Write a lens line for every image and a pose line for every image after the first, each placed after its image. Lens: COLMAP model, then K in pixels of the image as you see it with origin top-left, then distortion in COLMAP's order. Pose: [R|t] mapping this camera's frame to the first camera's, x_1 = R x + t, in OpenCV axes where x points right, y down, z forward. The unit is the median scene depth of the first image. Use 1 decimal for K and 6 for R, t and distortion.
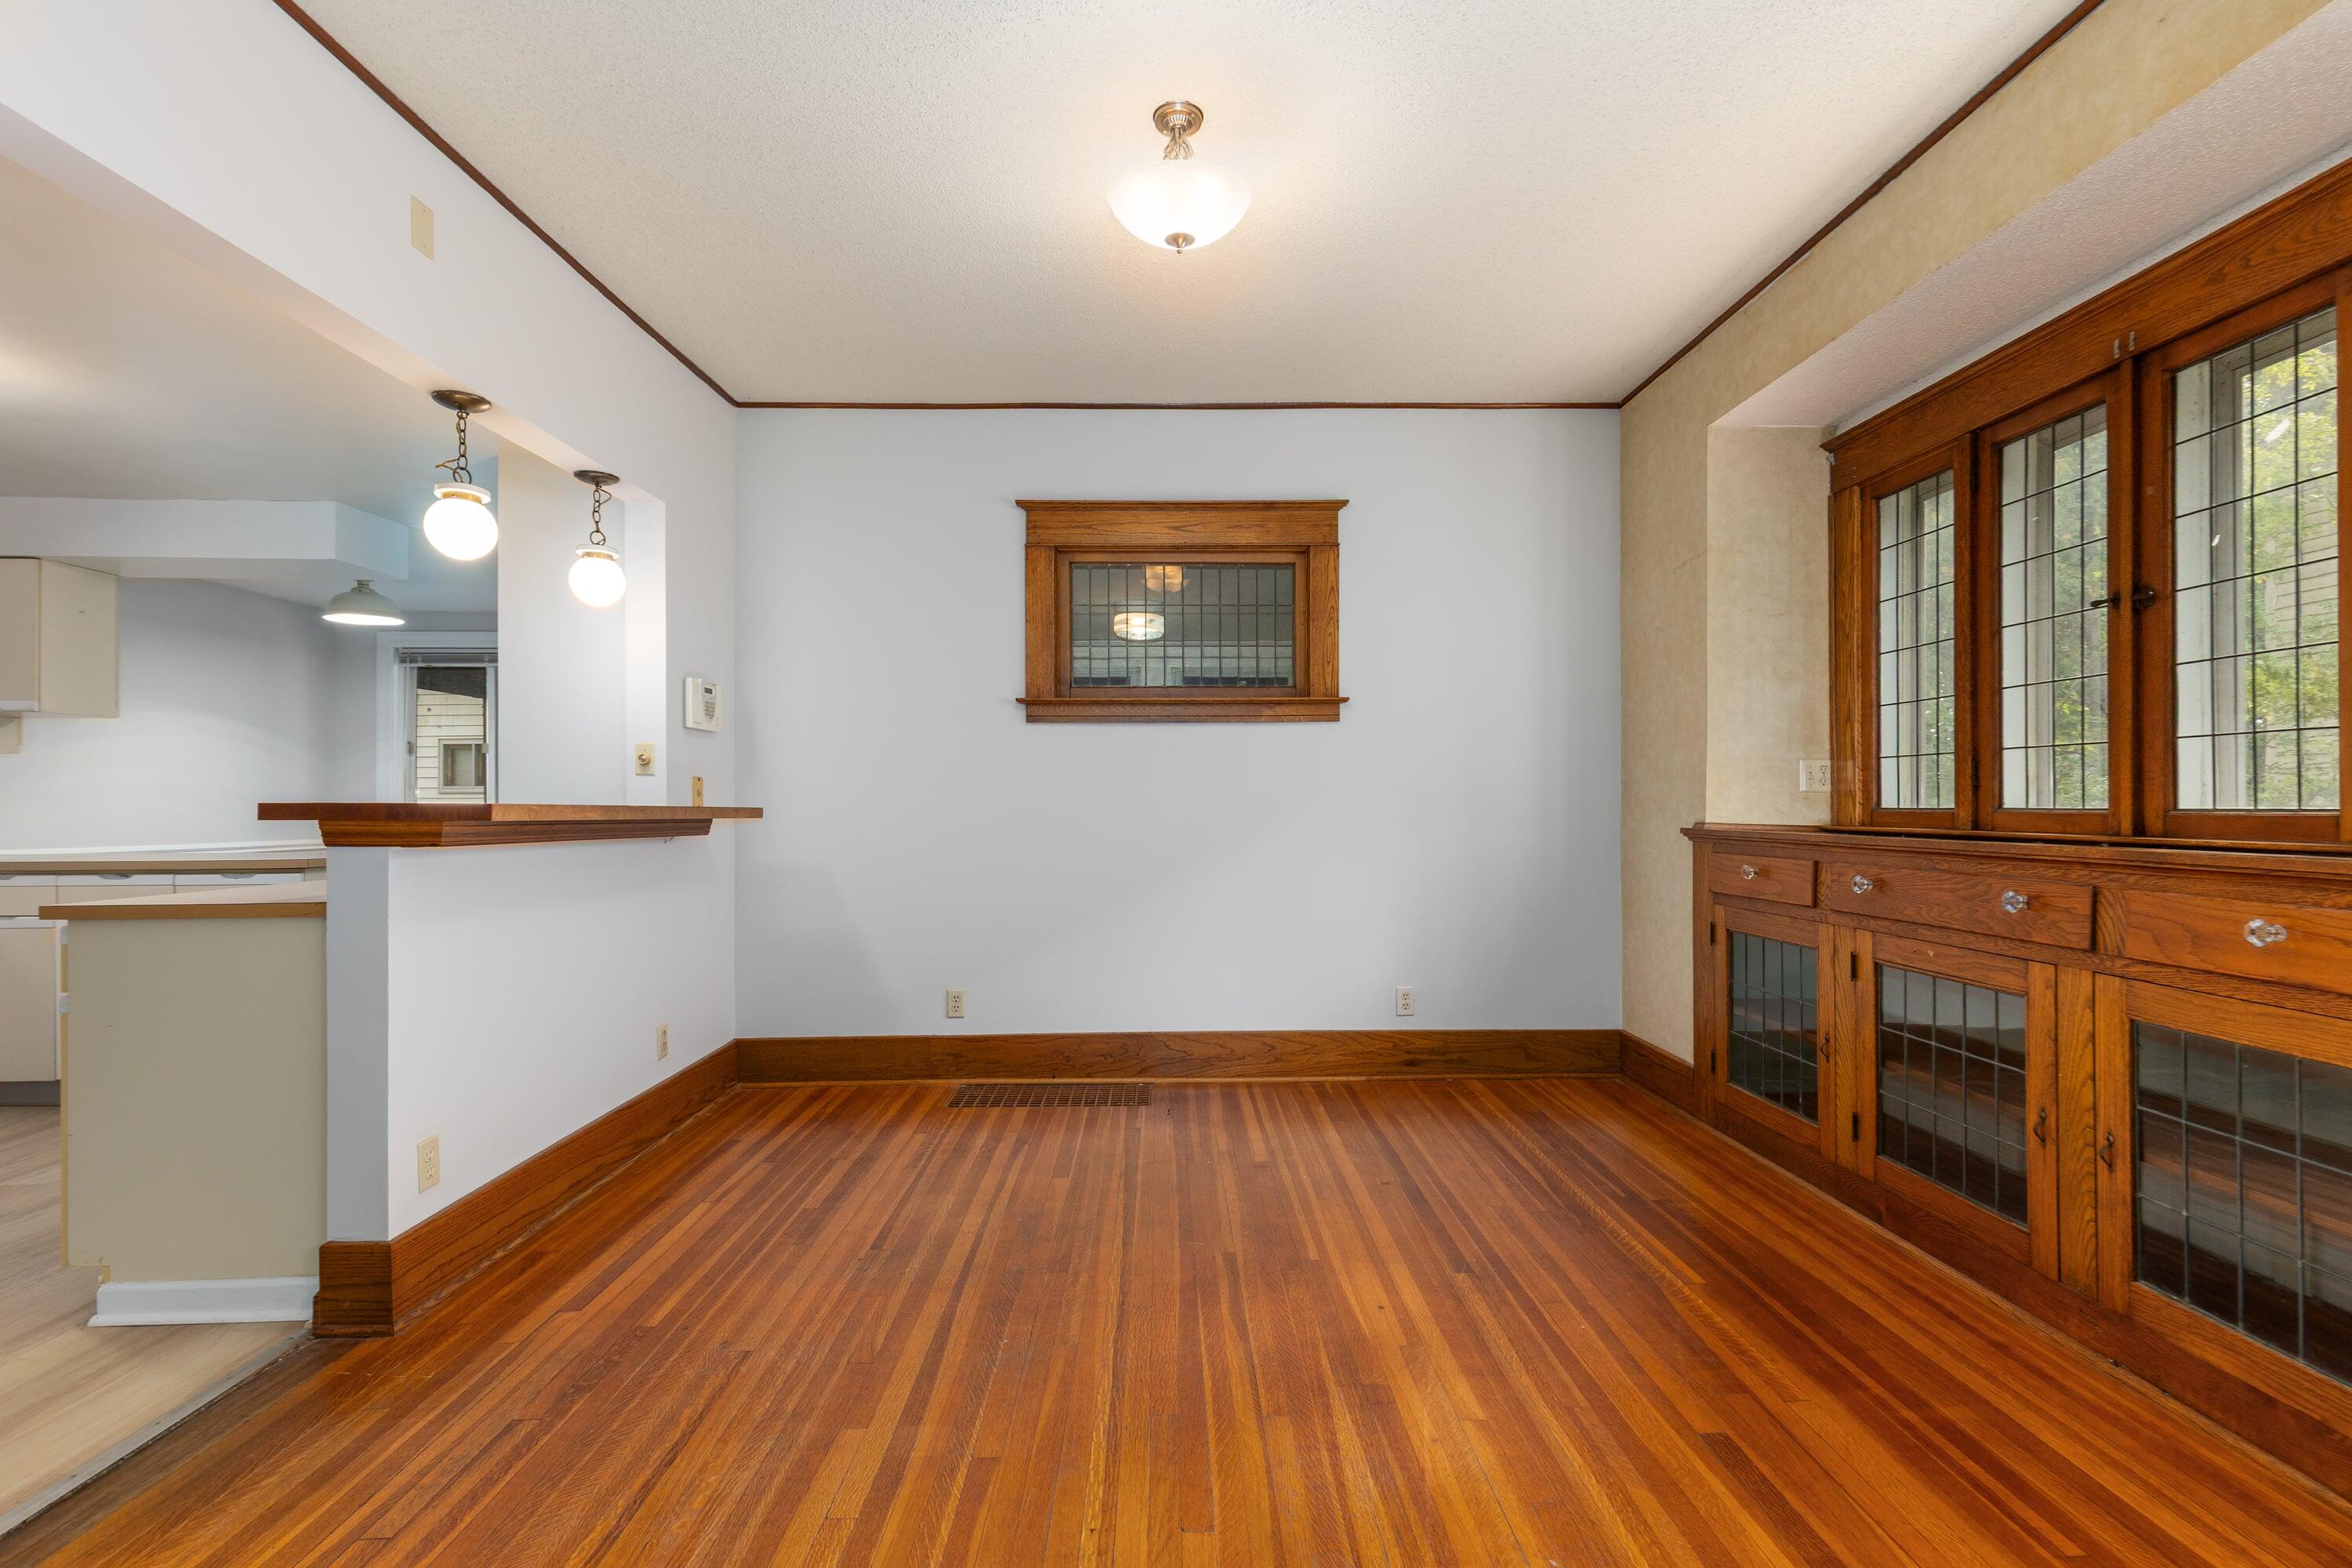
lens RADIAL K [[1089.5, 0, 1193.1], [0, 1089.5, 787.3], [0, 0, 1]] dist [0.013322, 0.000064]
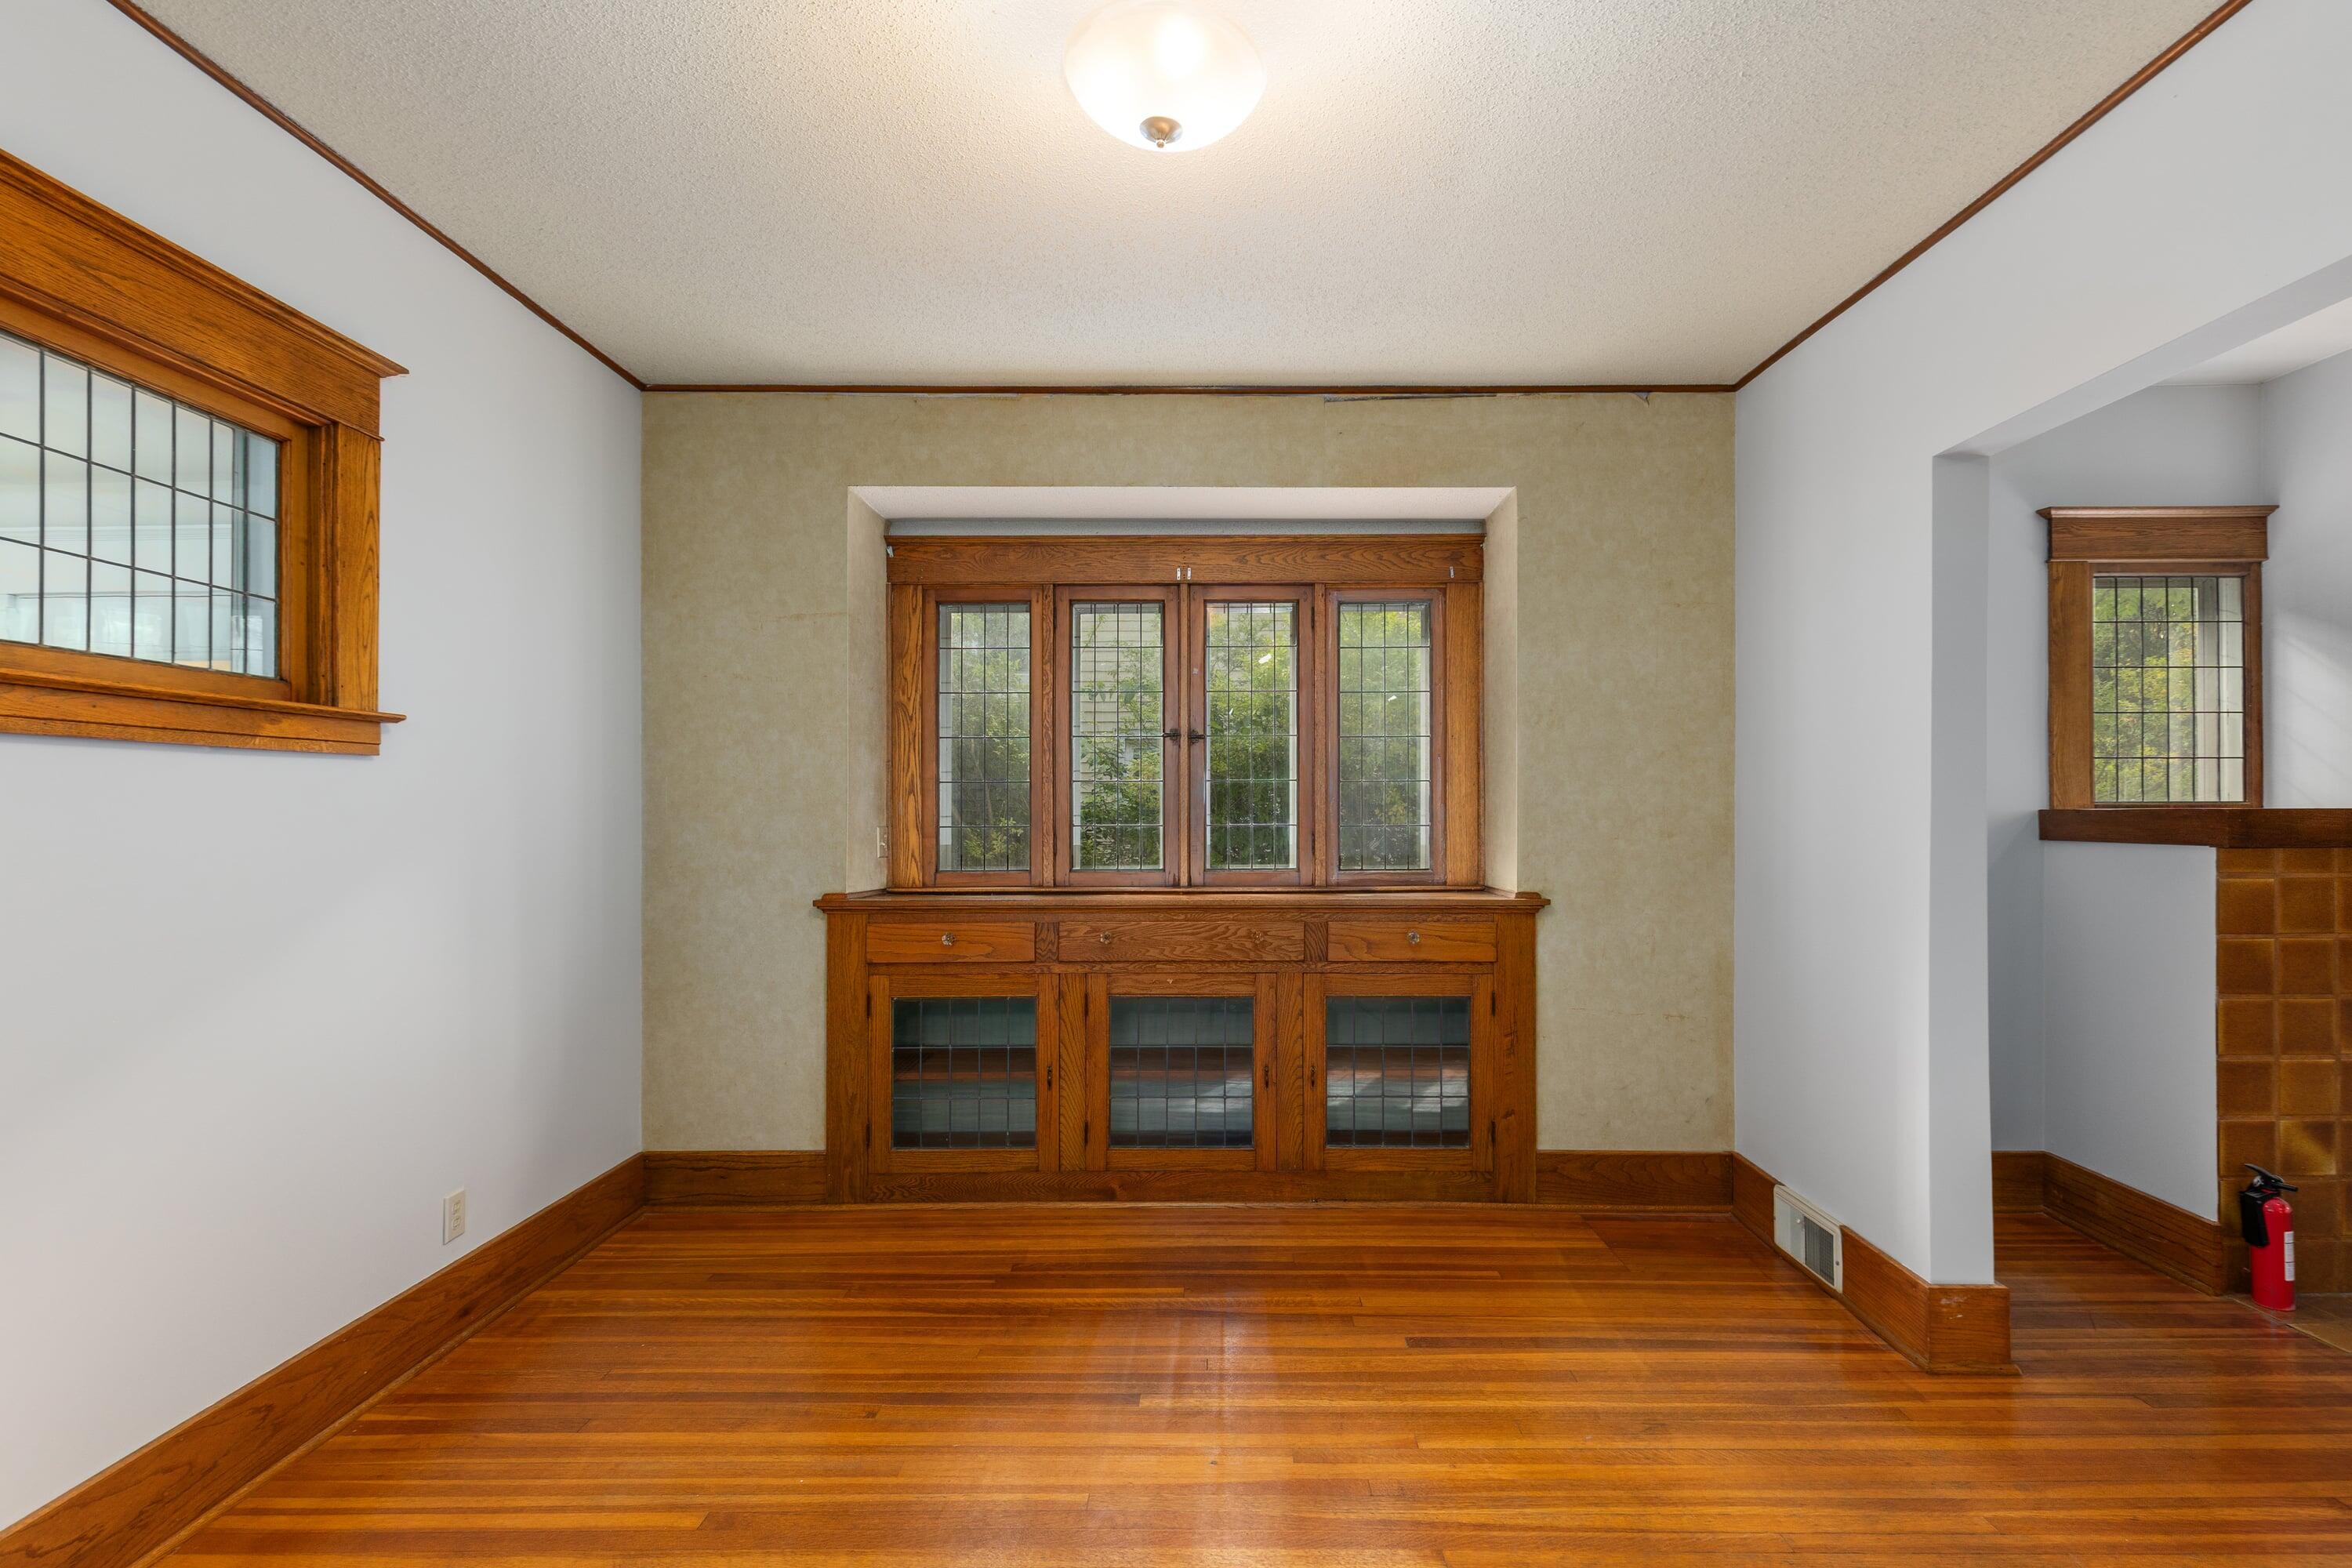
lens RADIAL K [[1089.5, 0, 1196.0], [0, 1089.5, 803.2], [0, 0, 1]] dist [0.013322, 0.000064]
pose [[0.015004, 0.009127, 0.999846, -0.618350], [-0.012398, 0.999883, -0.008941, -0.053491], [-0.999811, -0.012262, 0.015115, 0.841214]]
